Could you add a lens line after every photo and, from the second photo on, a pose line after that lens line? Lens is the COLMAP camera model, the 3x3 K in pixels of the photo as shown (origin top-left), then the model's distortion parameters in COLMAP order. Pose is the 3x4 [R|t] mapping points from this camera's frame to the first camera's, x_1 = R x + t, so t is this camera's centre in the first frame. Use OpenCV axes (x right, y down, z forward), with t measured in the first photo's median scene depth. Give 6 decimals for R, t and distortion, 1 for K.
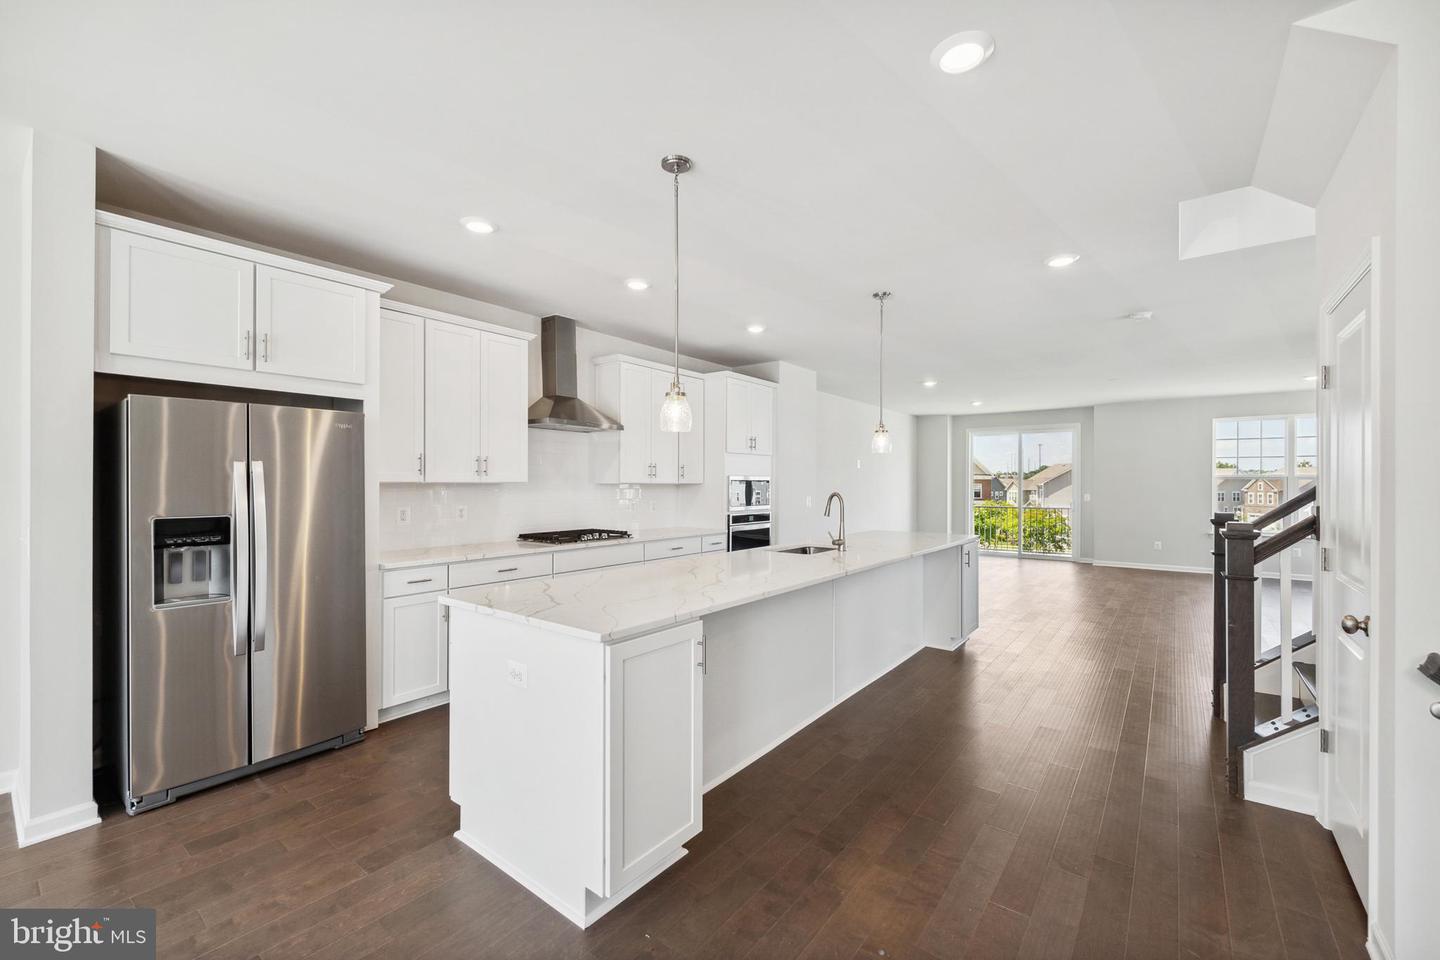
lens RADIAL K [[590.6, 0, 712.3], [0, 590.6, 483.5], [0, 0, 1]] dist [-0.000310, -0.000186]
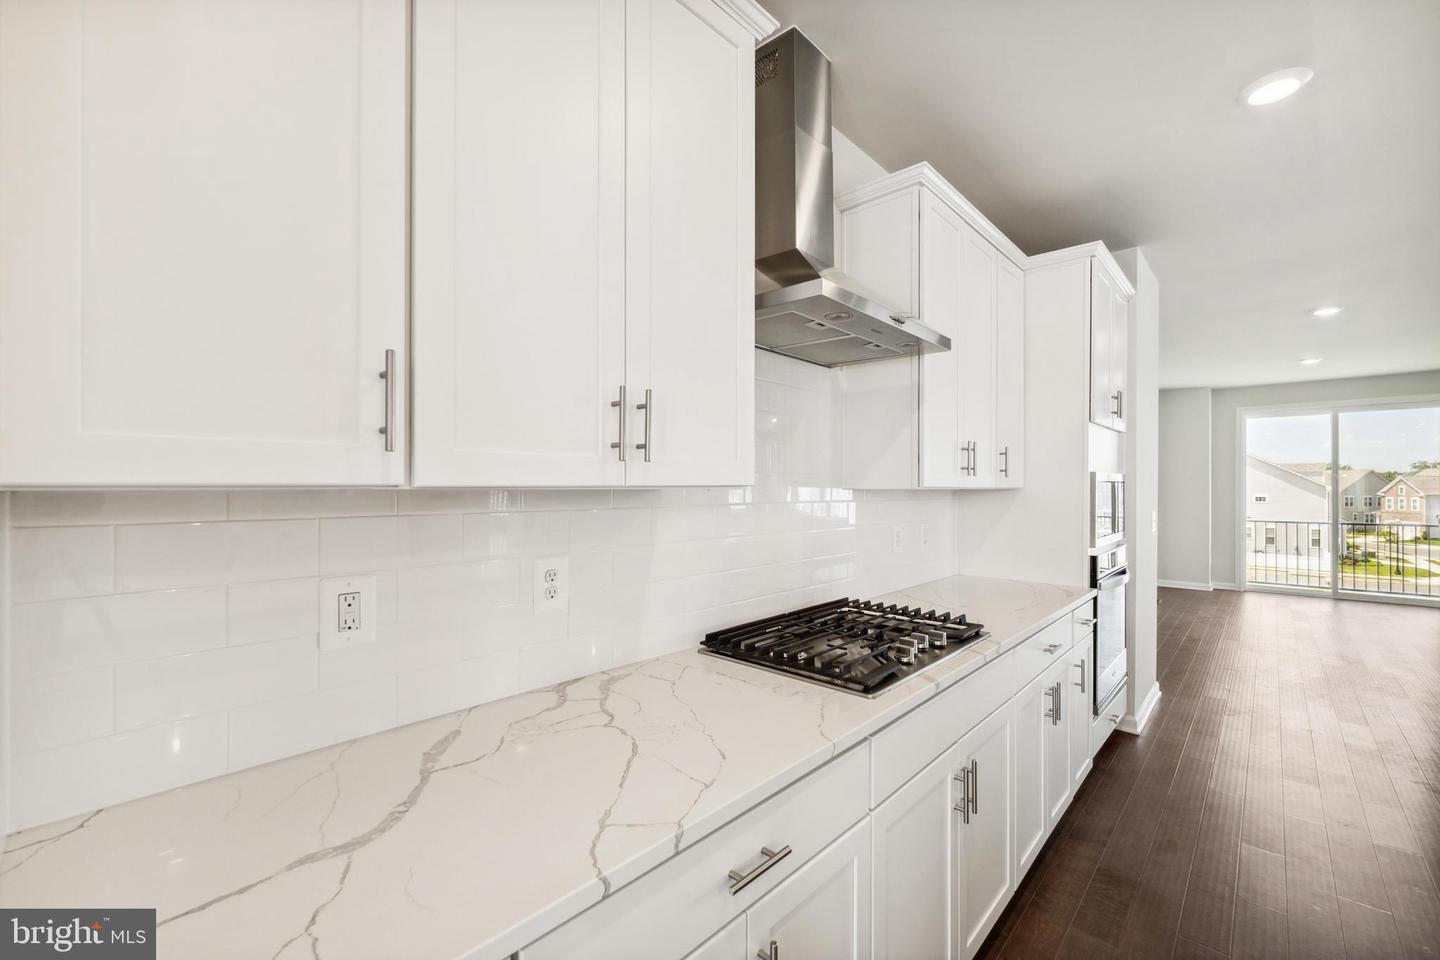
lens RADIAL K [[590.3, 0, 709.6], [0, 590.3, 482.8], [0, 0, 1]] dist [0.000804, -0.000007]
pose [[0.996163, 0.000103, -0.087513, -0.211030], [-0.000594, 0.999984, -0.005579, -0.001114], [0.087511, 0.005610, 0.996148, 0.467324]]
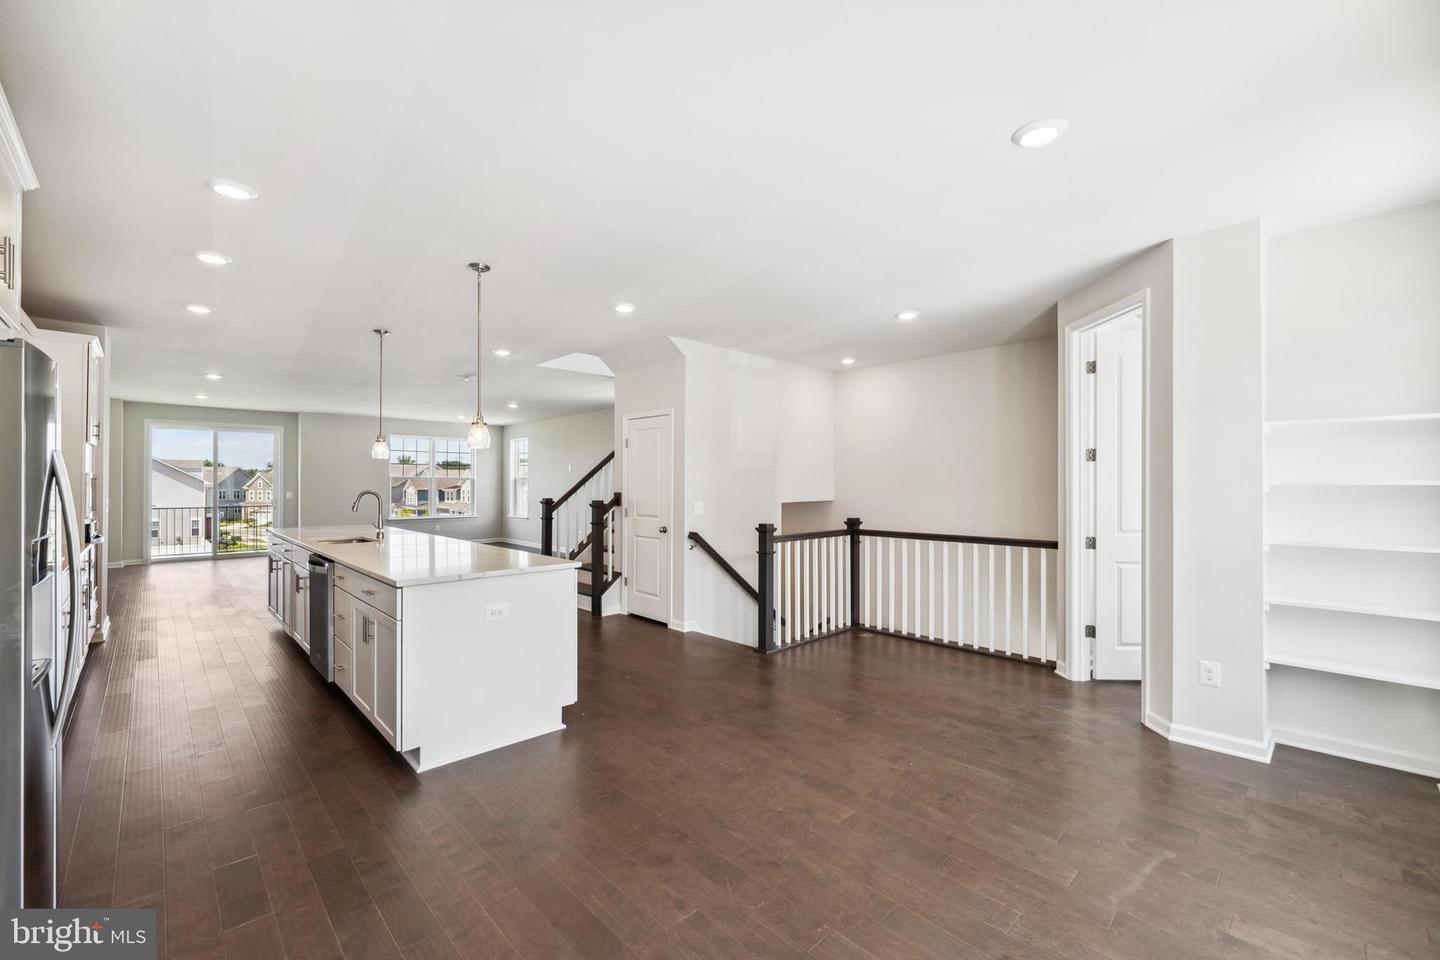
lens RADIAL K [[602.7, 0, 720.0], [0, 602.7, 480.0], [0, 0, 1]] dist [0.000914, -0.000256]
pose [[0.142693, 0.004748, 0.989756, -0.572688], [-0.002197, 0.999988, -0.004481, -0.001549], [-0.989765, -0.001535, 0.142701, 0.073675]]
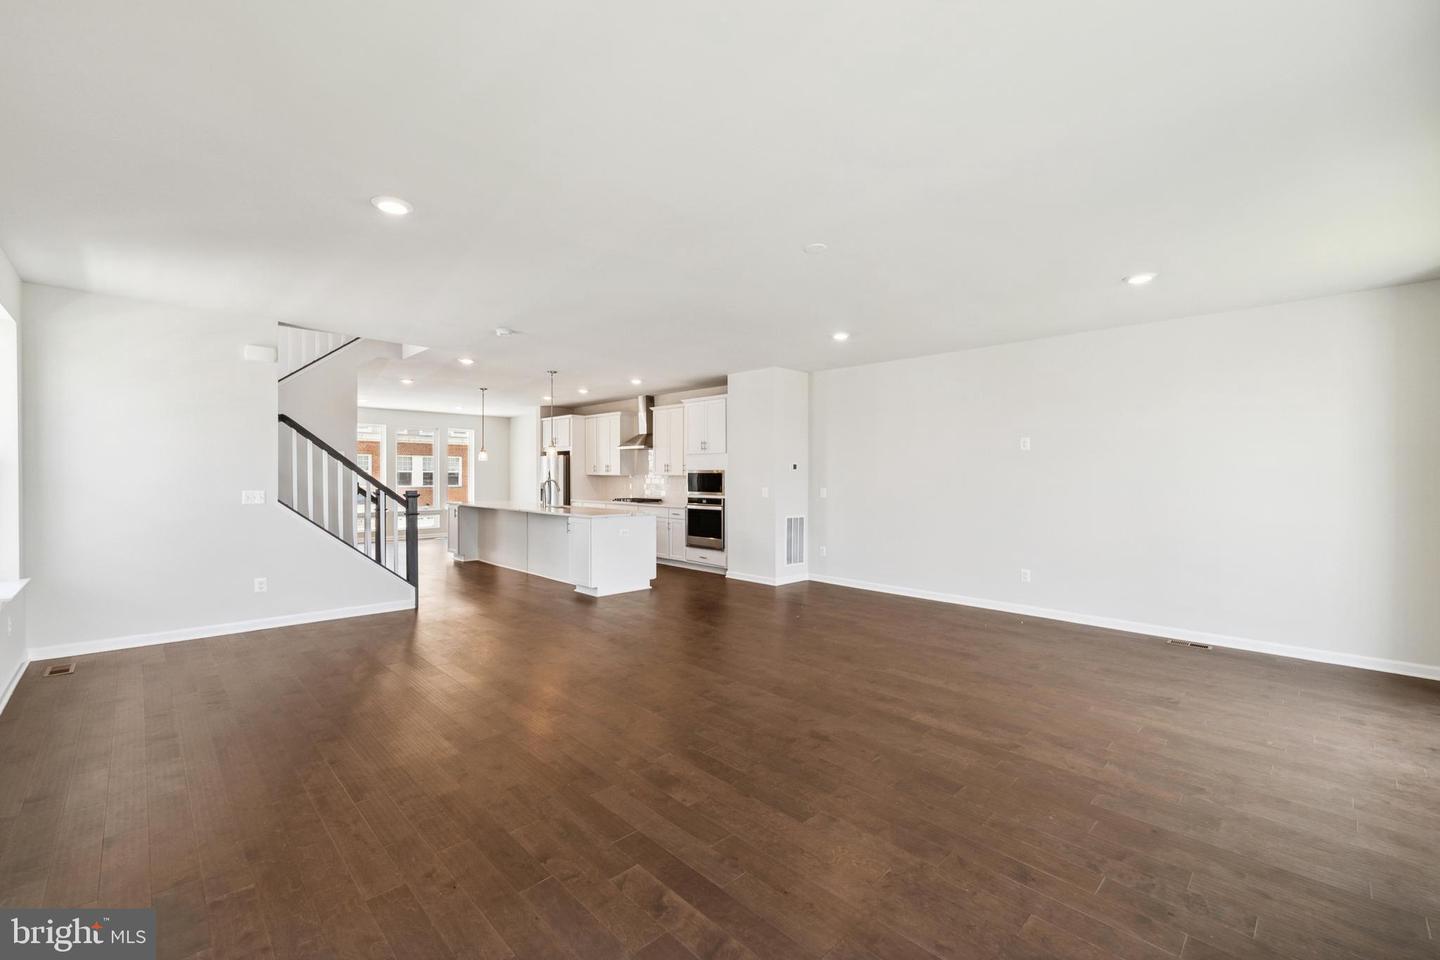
lens RADIAL K [[602.7, 0, 720.0], [0, 602.7, 480.0], [0, 0, 1]] dist [0.000914, -0.000256]
pose [[-0.133938, 0.004244, -0.990981, 1.356443], [0.001760, 0.999990, 0.004045, 0.006004], [0.990988, -0.001202, -0.133944, 1.168731]]
